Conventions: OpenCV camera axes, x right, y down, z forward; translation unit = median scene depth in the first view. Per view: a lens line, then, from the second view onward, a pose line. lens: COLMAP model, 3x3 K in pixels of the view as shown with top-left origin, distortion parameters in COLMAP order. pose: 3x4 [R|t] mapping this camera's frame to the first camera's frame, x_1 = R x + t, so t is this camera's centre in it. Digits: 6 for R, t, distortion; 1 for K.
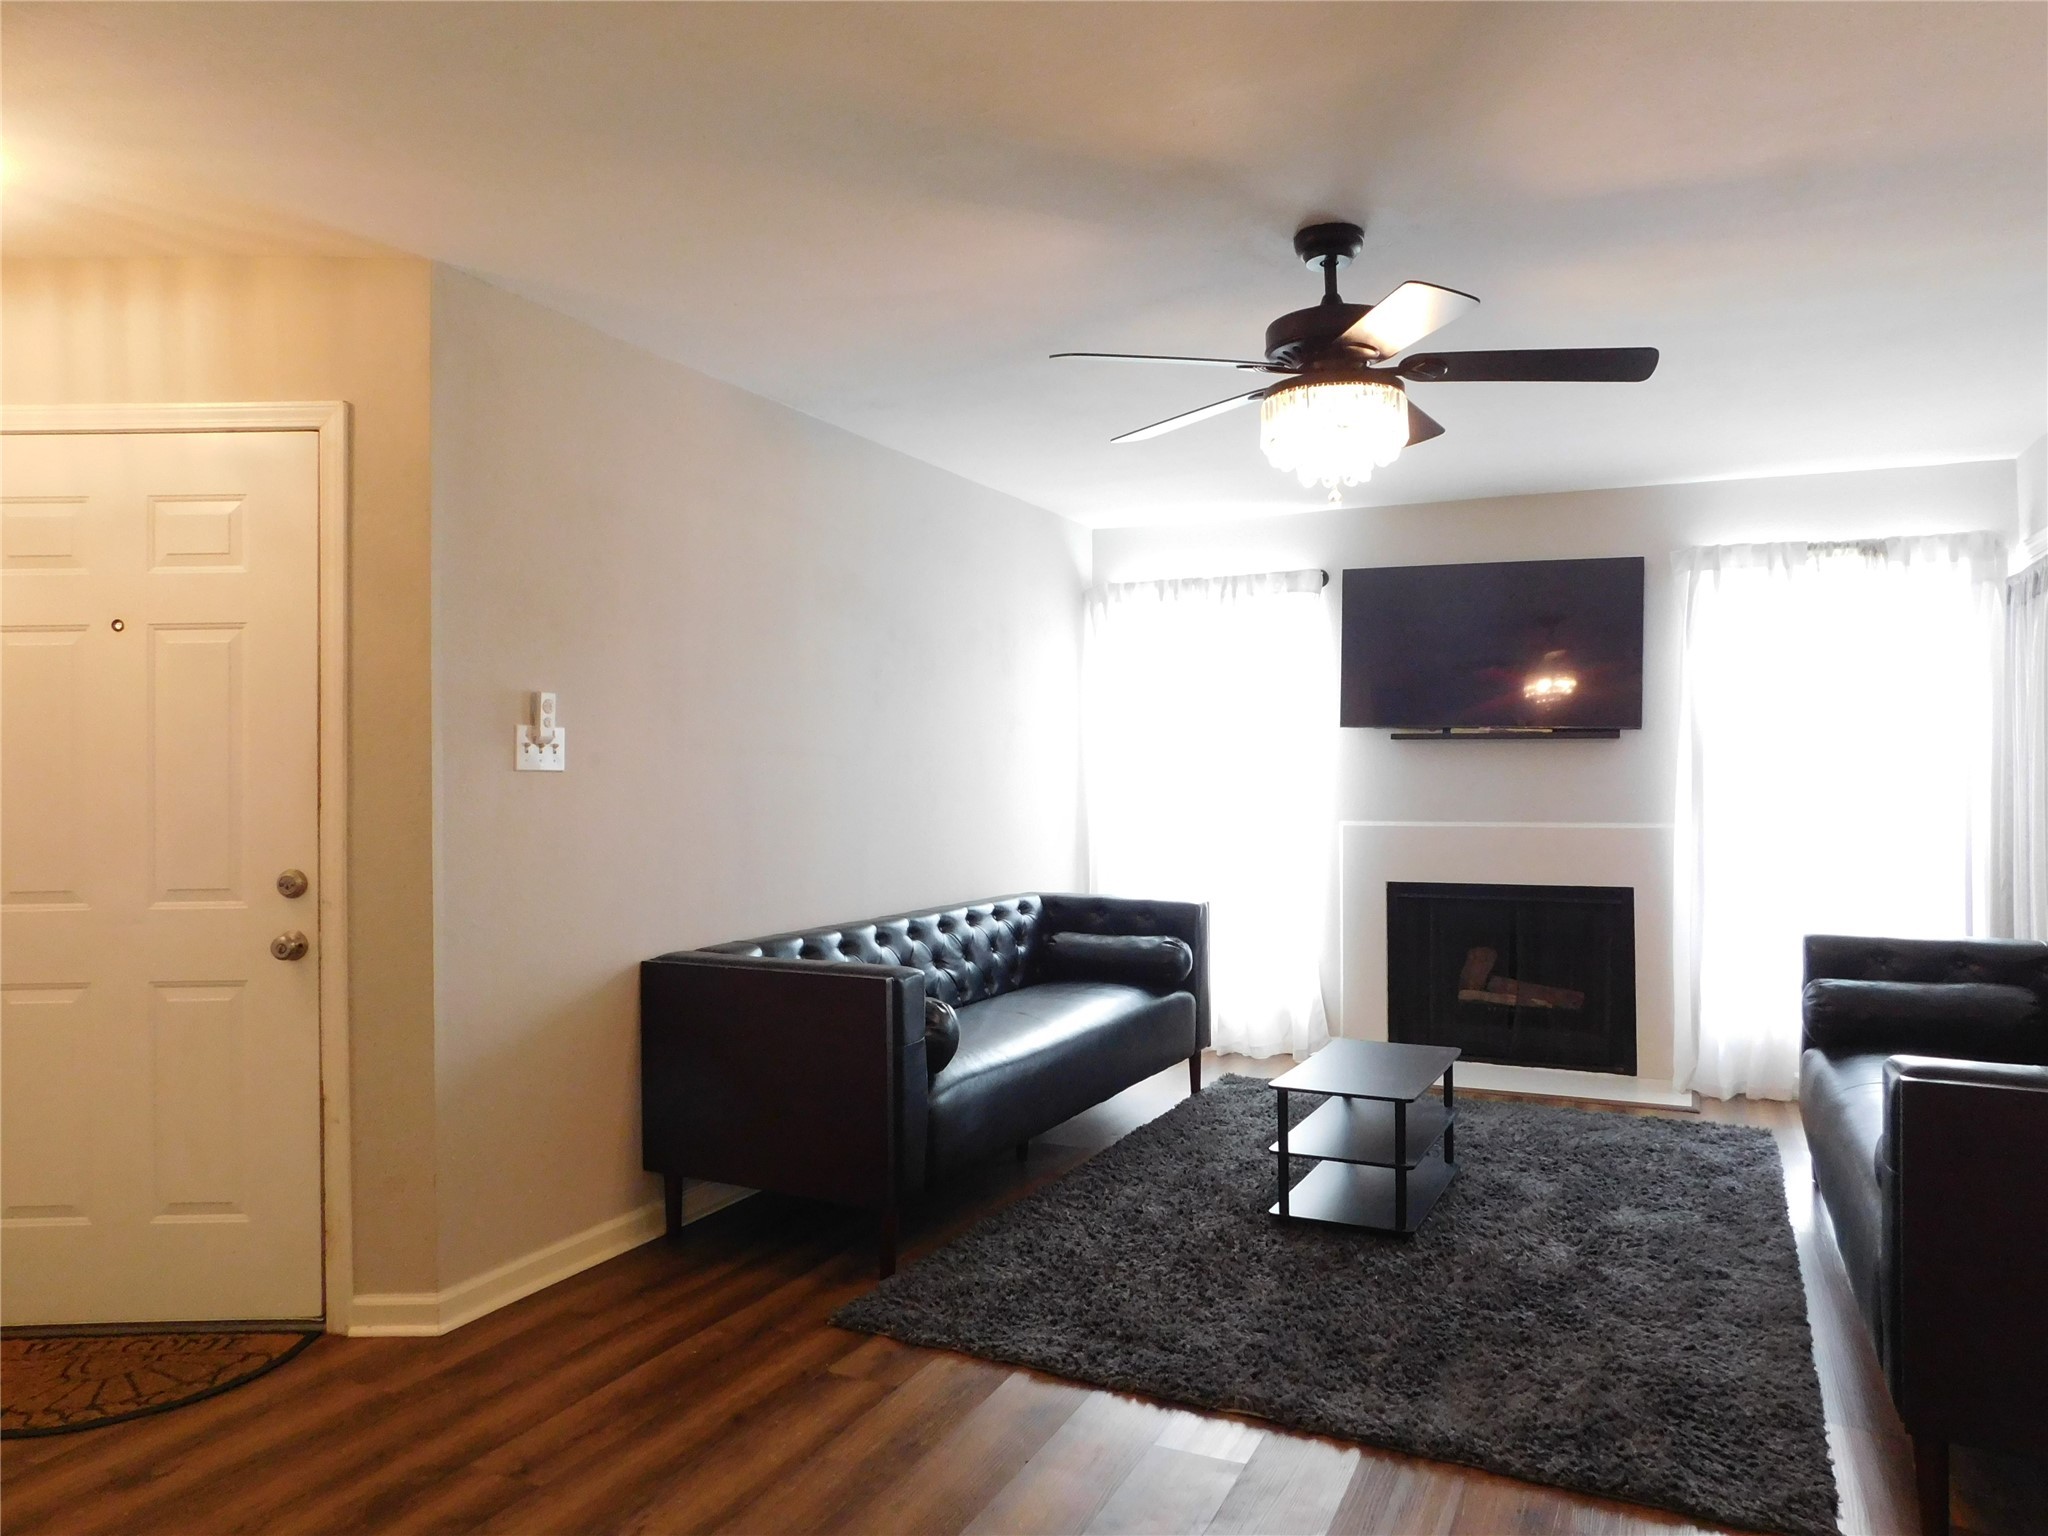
lens RADIAL K [[1369.7, 0, 1021.9], [0, 1369.7, 762.0], [0, 0, 1]] dist [-0.060830, 0.055321]
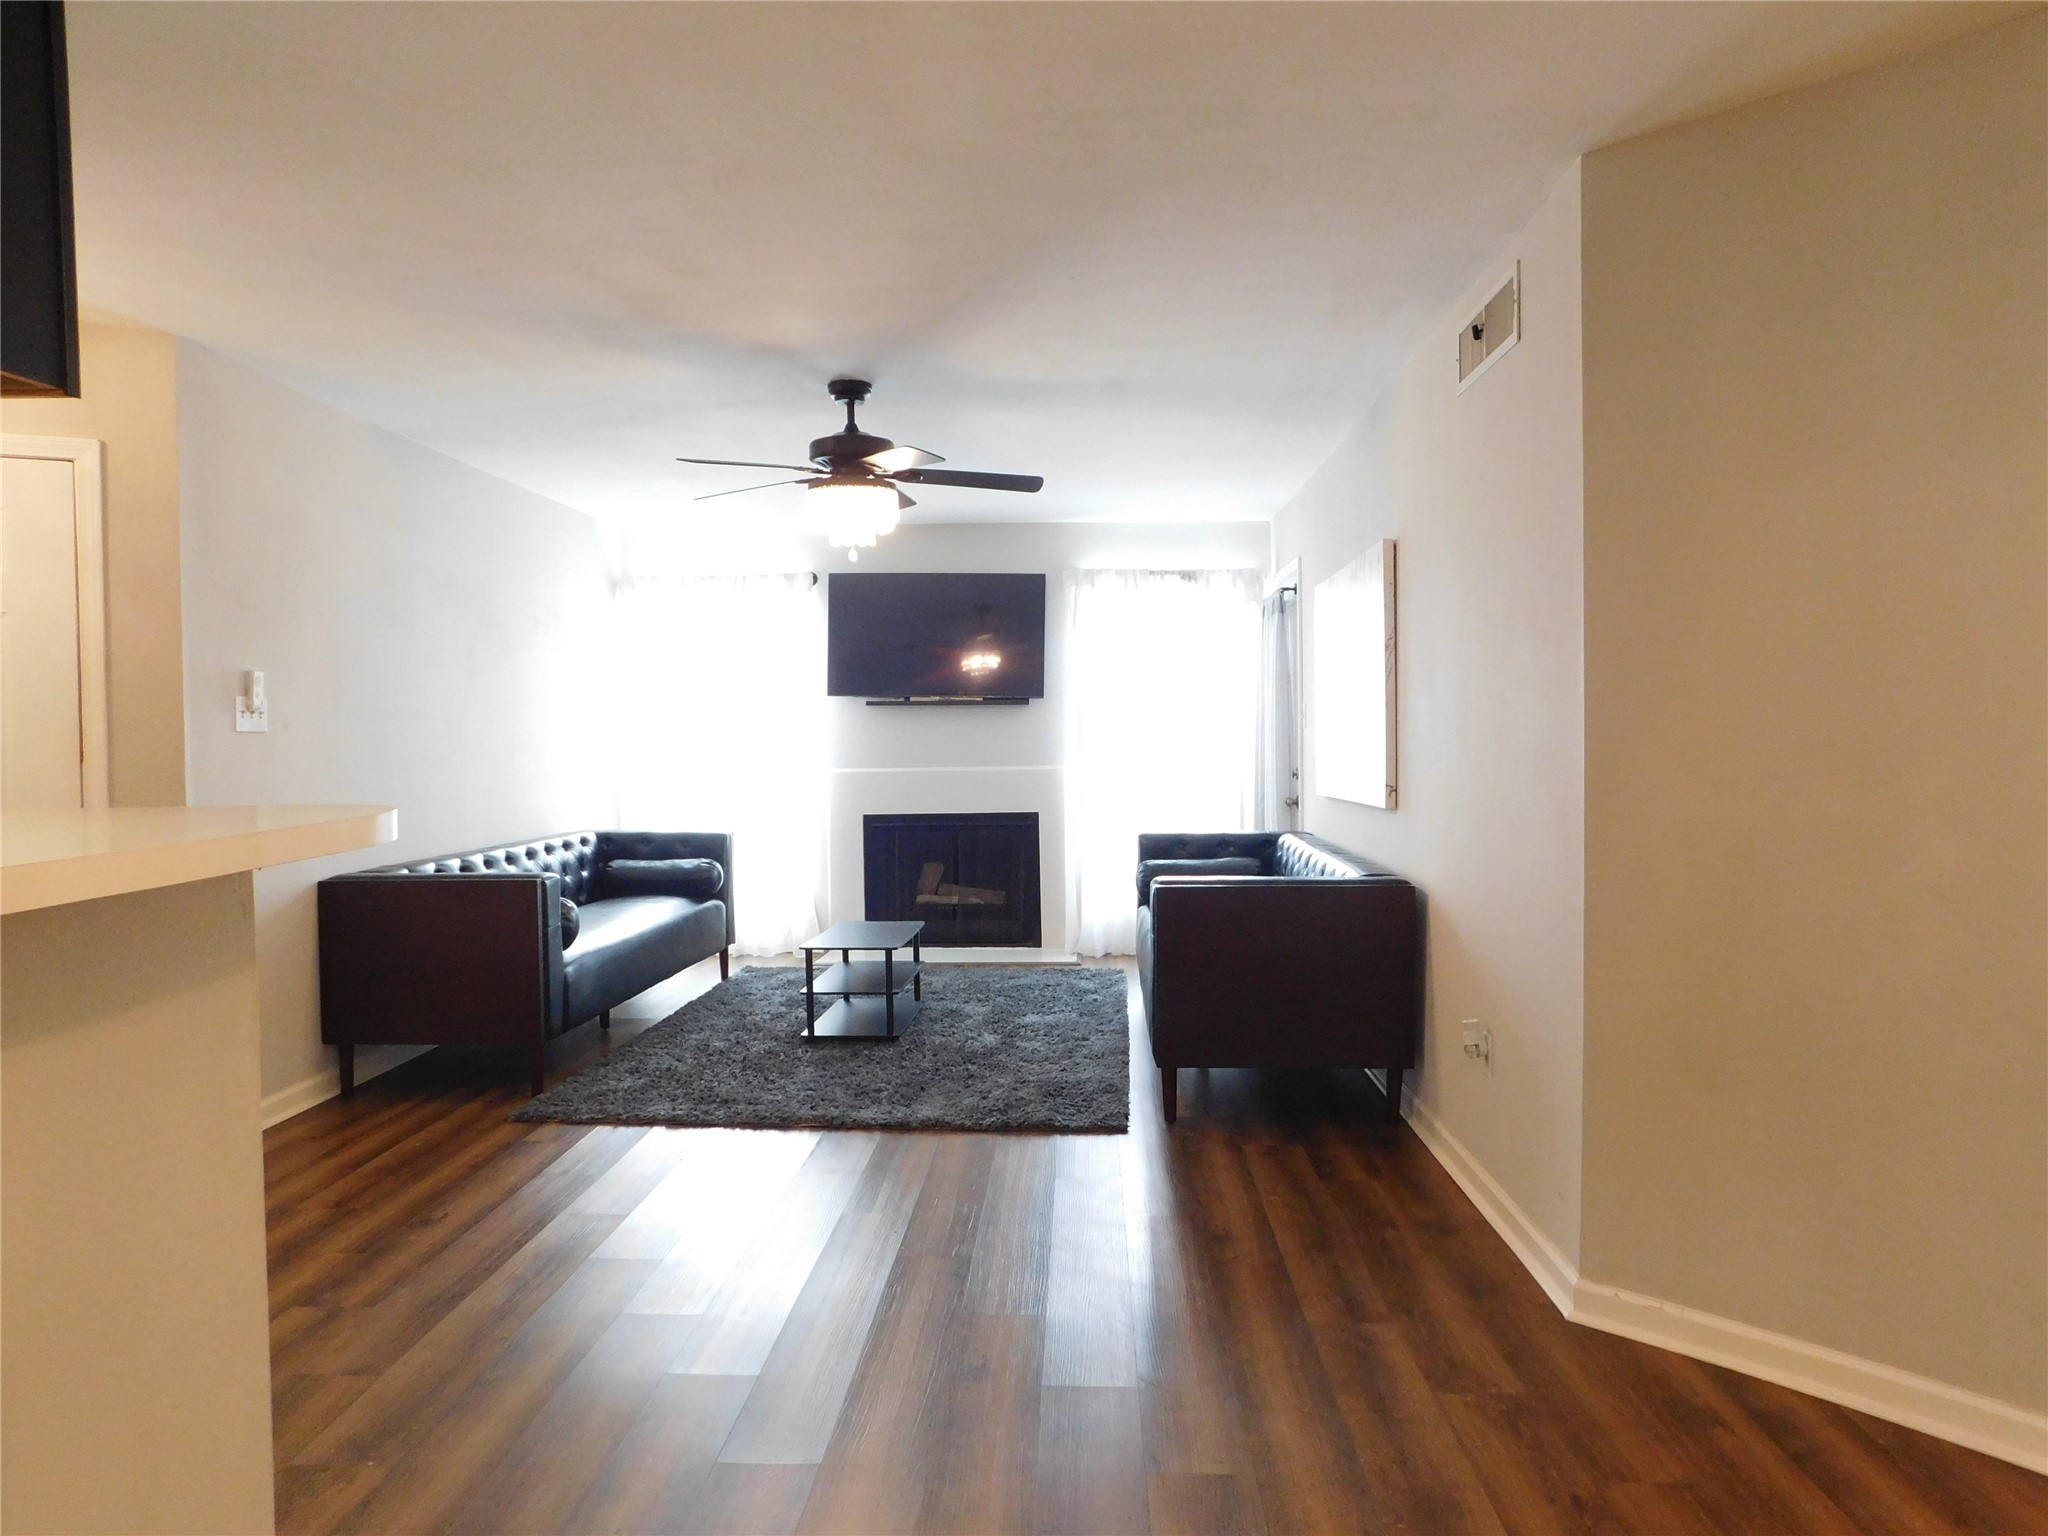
lens RADIAL K [[1369.7, 0, 1019.8], [0, 1369.7, 747.4], [0, 0, 1]] dist [-0.060830, 0.055321]
pose [[0.921185, -0.010933, 0.388972, -0.168243], [0.004201, 0.999826, 0.018154, 0.000974], [-0.389103, -0.015089, 0.921071, -0.428949]]
